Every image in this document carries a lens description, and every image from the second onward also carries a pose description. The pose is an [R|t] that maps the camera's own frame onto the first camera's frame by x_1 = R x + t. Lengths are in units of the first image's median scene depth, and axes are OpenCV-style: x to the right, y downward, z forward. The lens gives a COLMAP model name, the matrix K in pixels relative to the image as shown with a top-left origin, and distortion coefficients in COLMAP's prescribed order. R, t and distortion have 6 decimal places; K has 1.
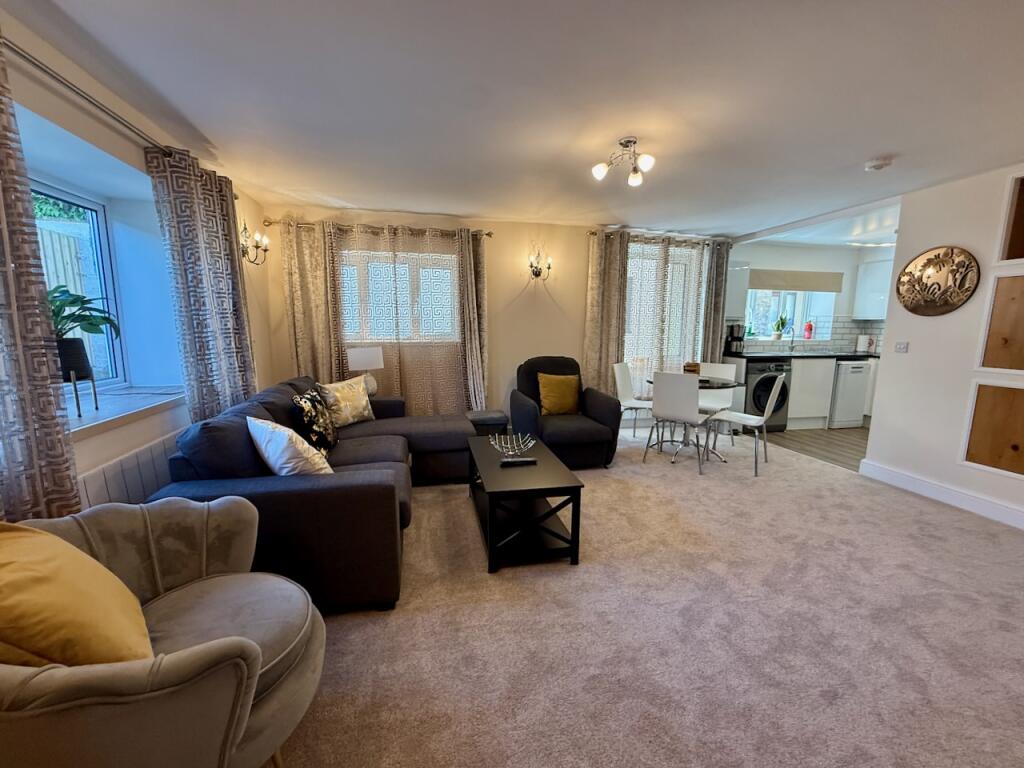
lens RADIAL K [[412.3, 0, 512.0], [0, 412.3, 384.0], [0, 0, 1]] dist [0.001005, 0.000072]
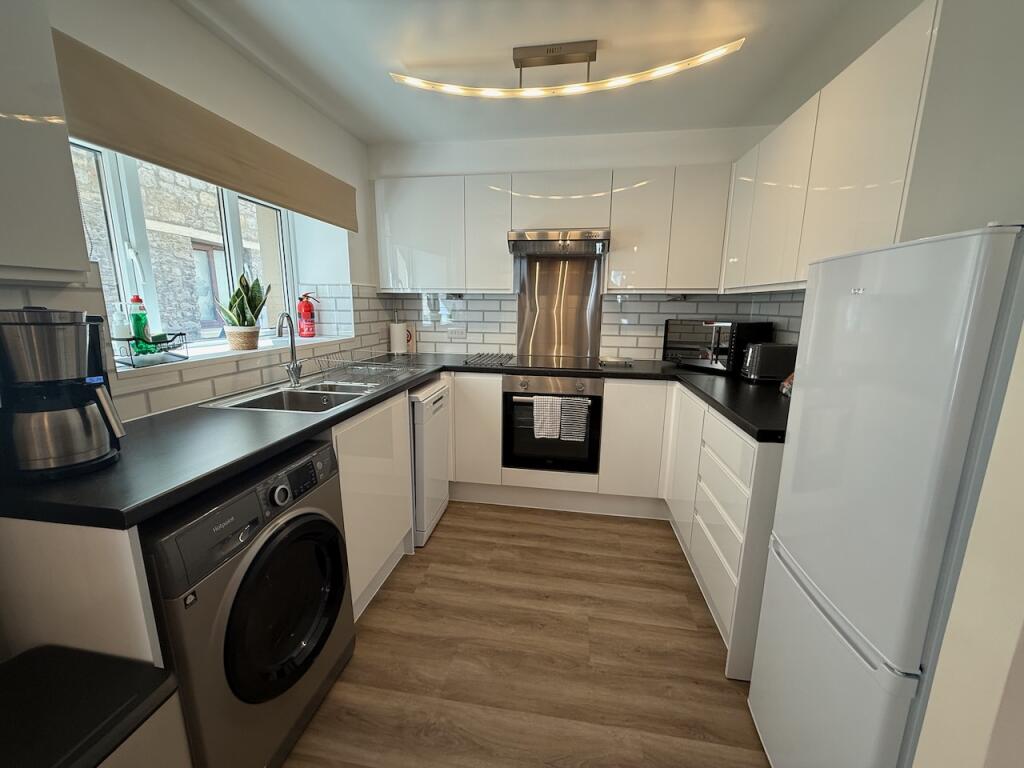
lens RADIAL K [[412.3, 0, 512.0], [0, 412.3, 384.0], [0, 0, 1]] dist [0.001005, 0.000072]
pose [[0.361094, -0.181940, 0.914608, 0.408400], [0.129030, 0.981097, 0.144225, -0.100187], [-0.923560, 0.065933, 0.377744, 0.675366]]
